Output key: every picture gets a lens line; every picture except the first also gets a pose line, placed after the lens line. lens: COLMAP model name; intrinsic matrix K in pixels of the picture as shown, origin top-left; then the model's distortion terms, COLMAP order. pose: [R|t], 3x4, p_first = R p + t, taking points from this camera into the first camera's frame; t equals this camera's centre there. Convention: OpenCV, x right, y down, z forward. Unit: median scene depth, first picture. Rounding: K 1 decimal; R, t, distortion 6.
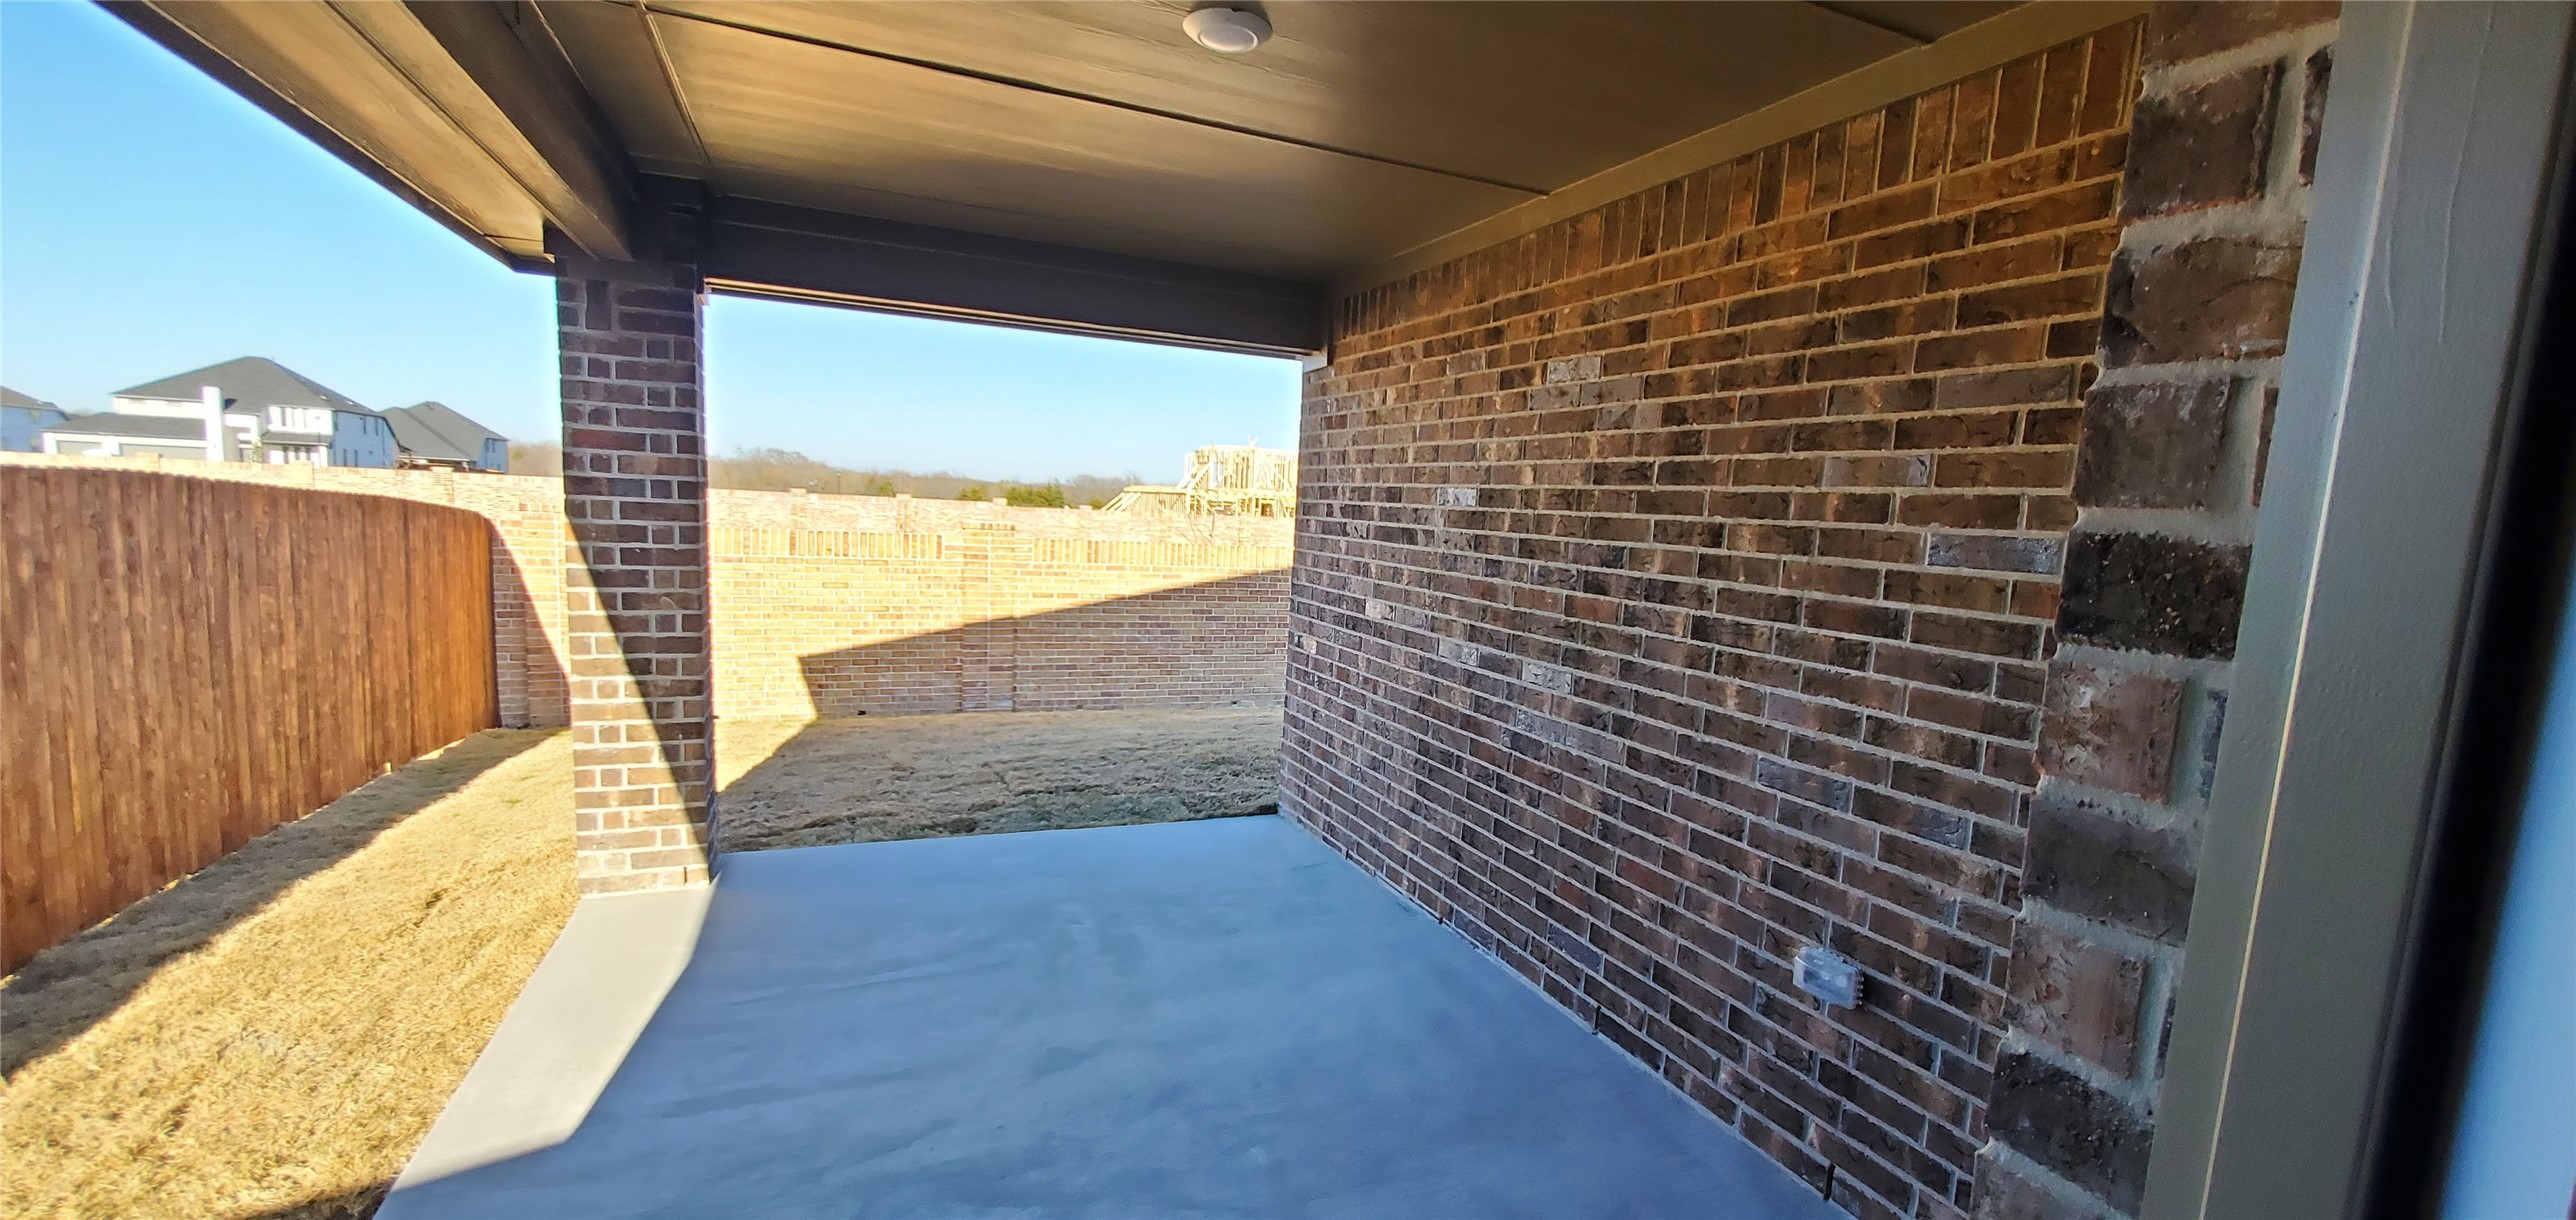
lens RADIAL K [[1024.7, 0, 1289.7], [0, 1024.7, 624.8], [0, 0, 1]] dist [0.003281, -0.002027]
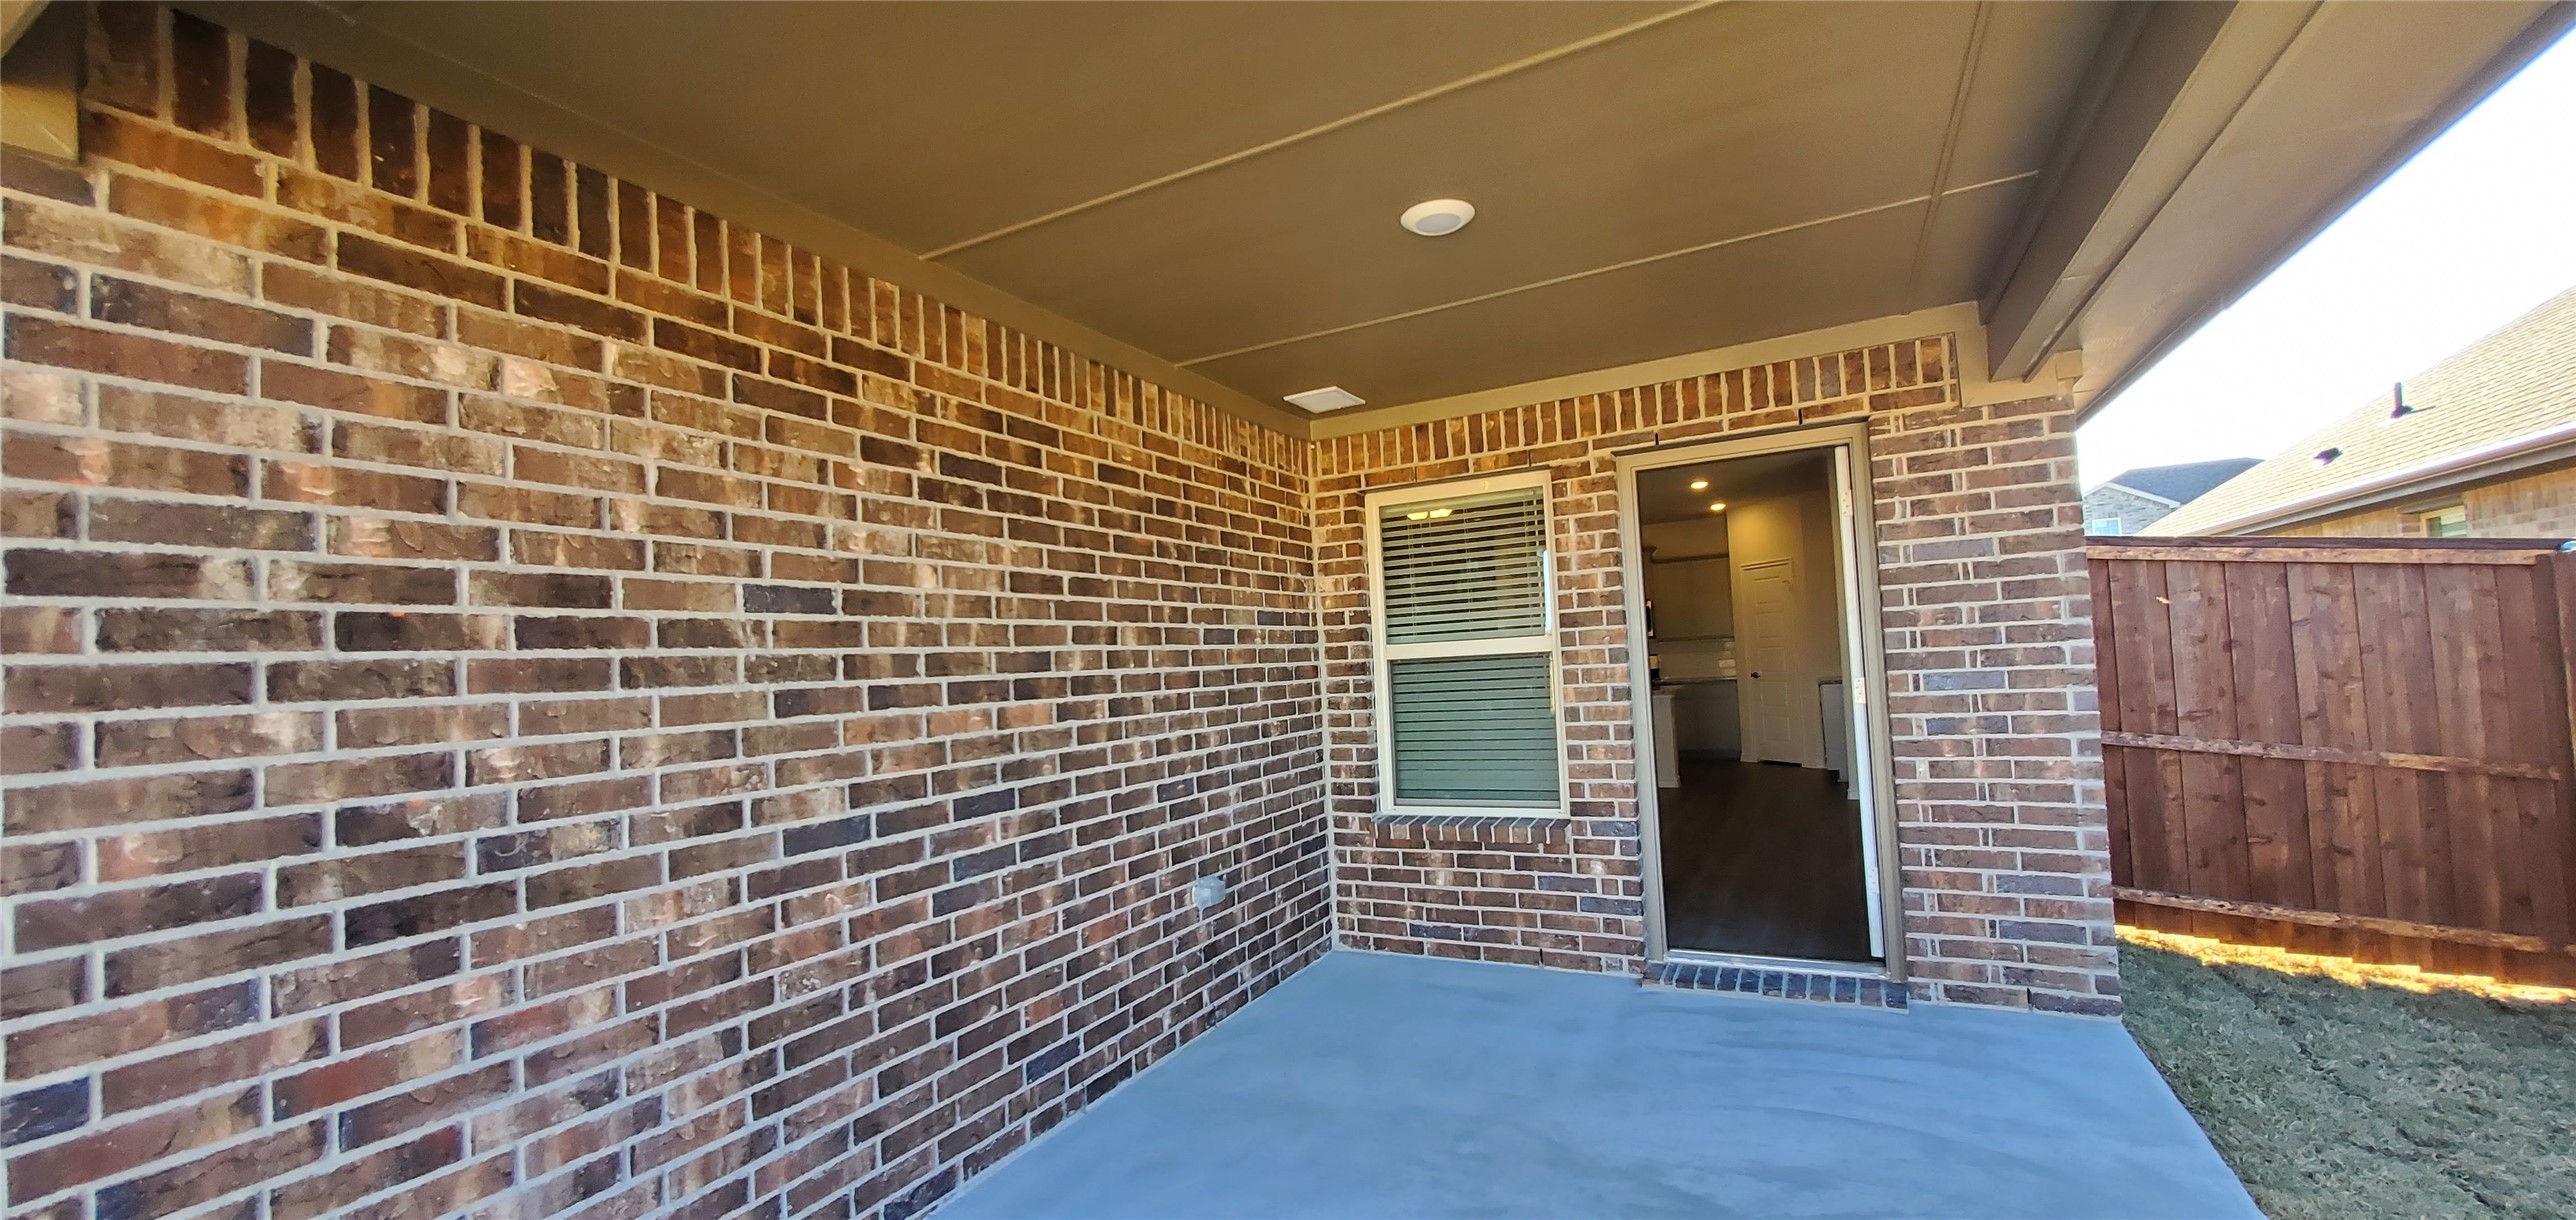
lens RADIAL K [[1024.7, 0, 1285.2], [0, 1024.7, 621.1], [0, 0, 1]] dist [0.003281, -0.002027]
pose [[-0.621918, 0.009115, 0.783030, -0.664770], [0.105553, 0.991783, 0.072290, -0.156407], [-0.775936, 0.127610, -0.617769, 1.442549]]
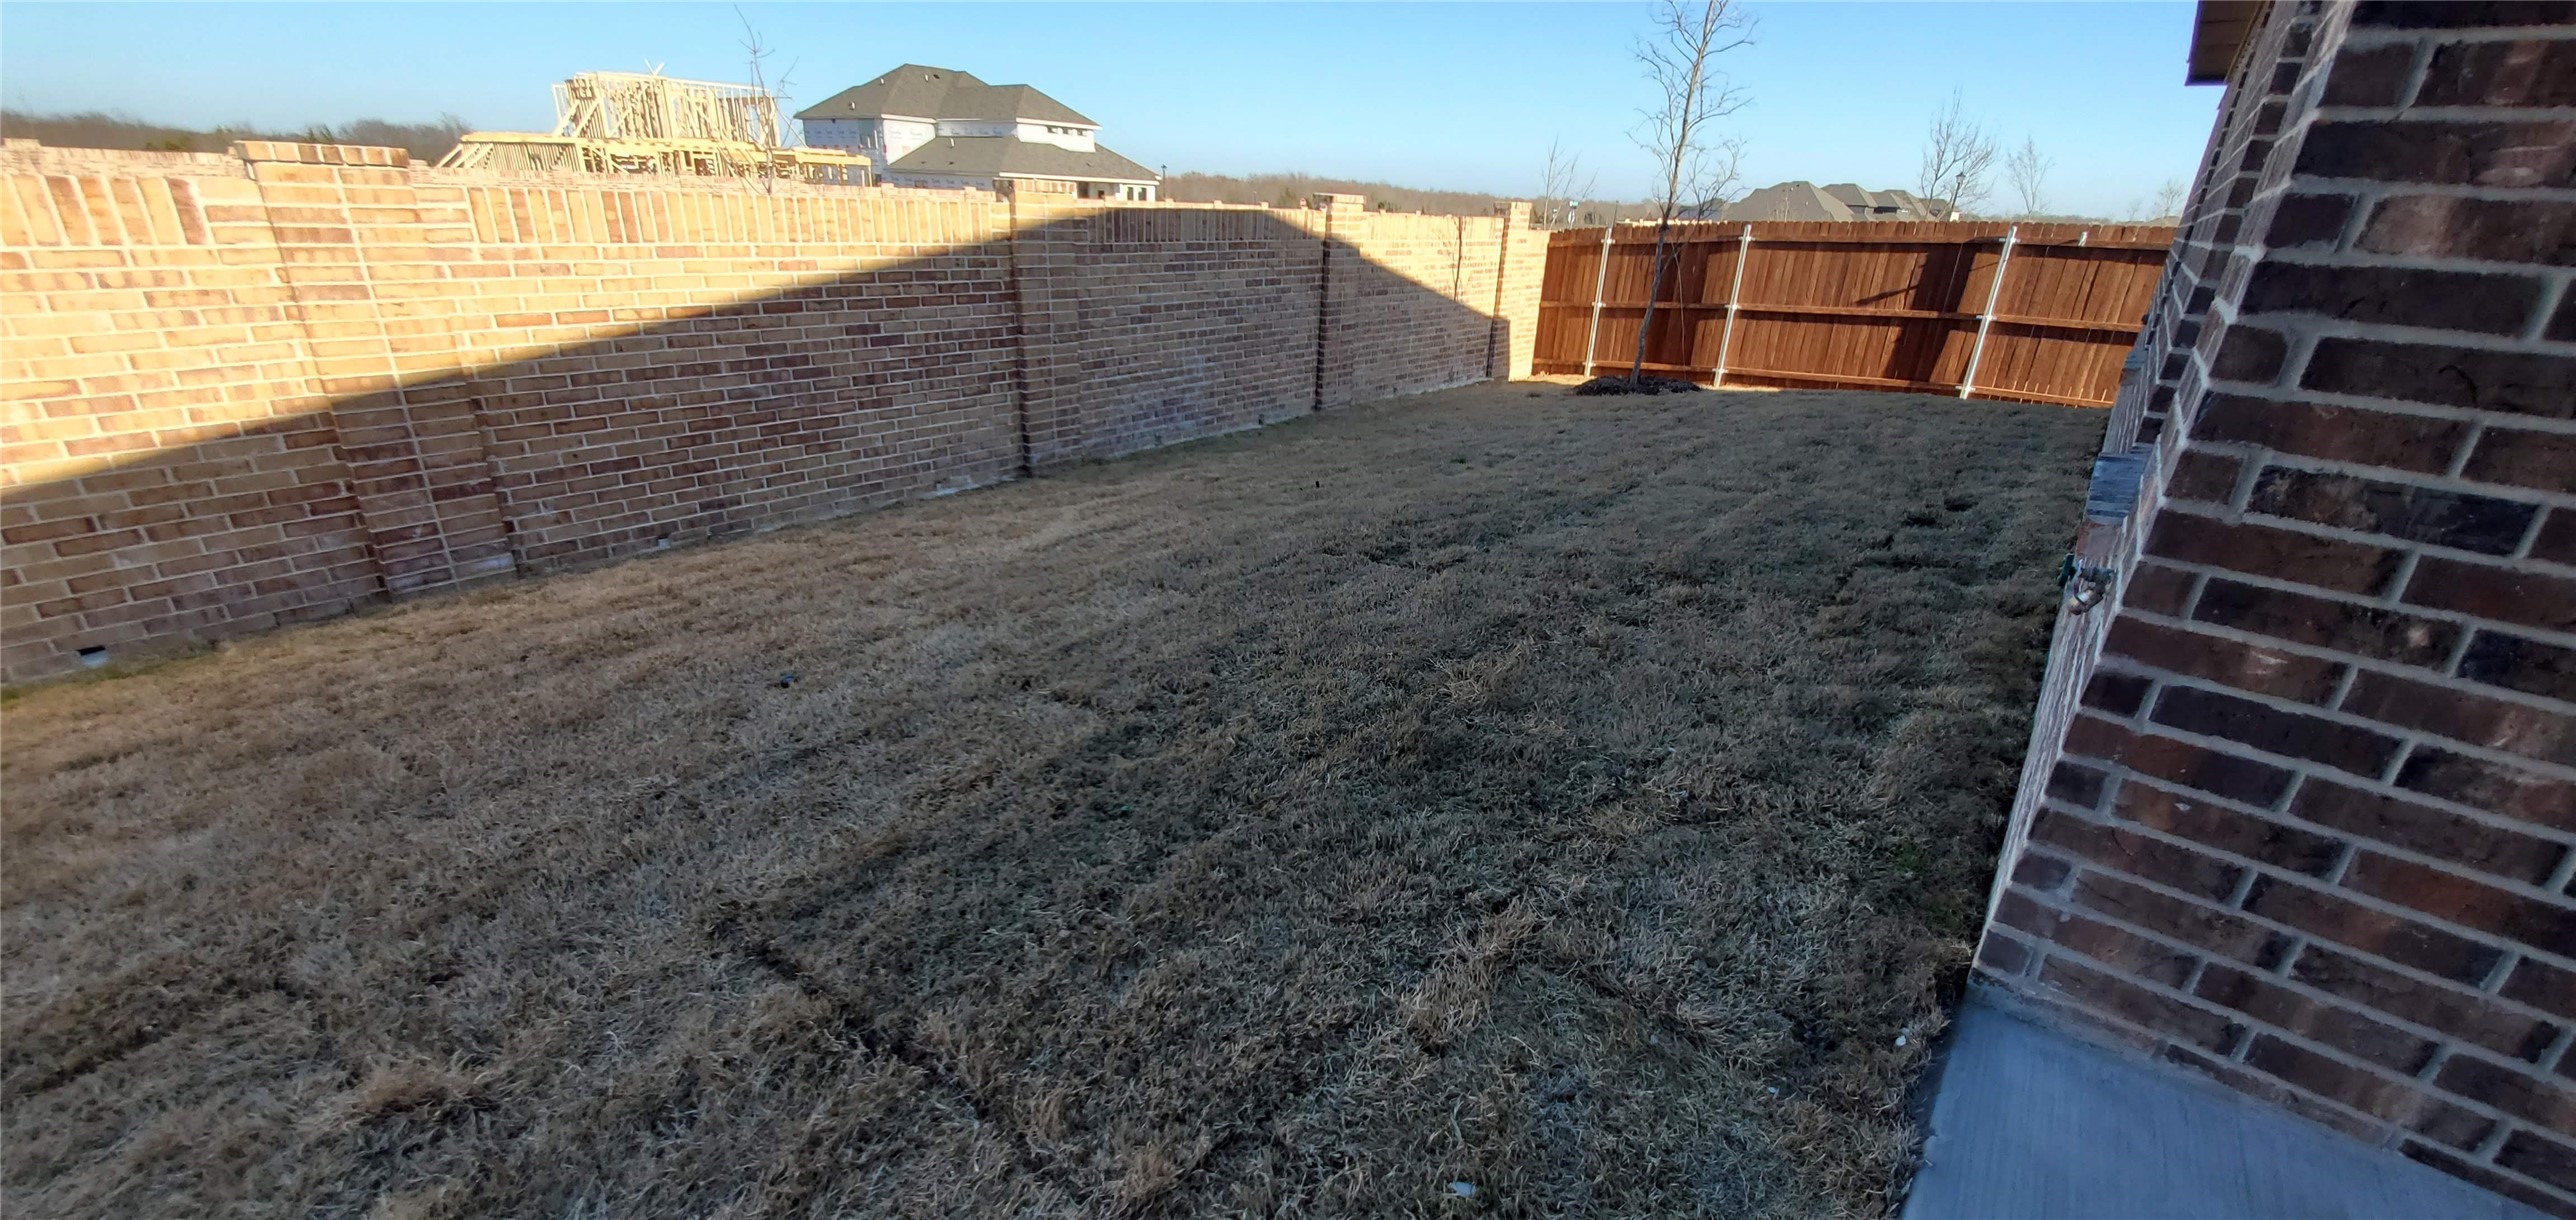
lens RADIAL K [[1024.7, 0, 1281.3], [0, 1024.7, 606.4], [0, 0, 1]] dist [0.003281, -0.002027]
pose [[0.885037, -0.187411, 0.426131, -0.200346], [0.057952, 0.952618, 0.298596, -0.029818], [-0.461900, -0.239573, 0.853963, 0.521023]]
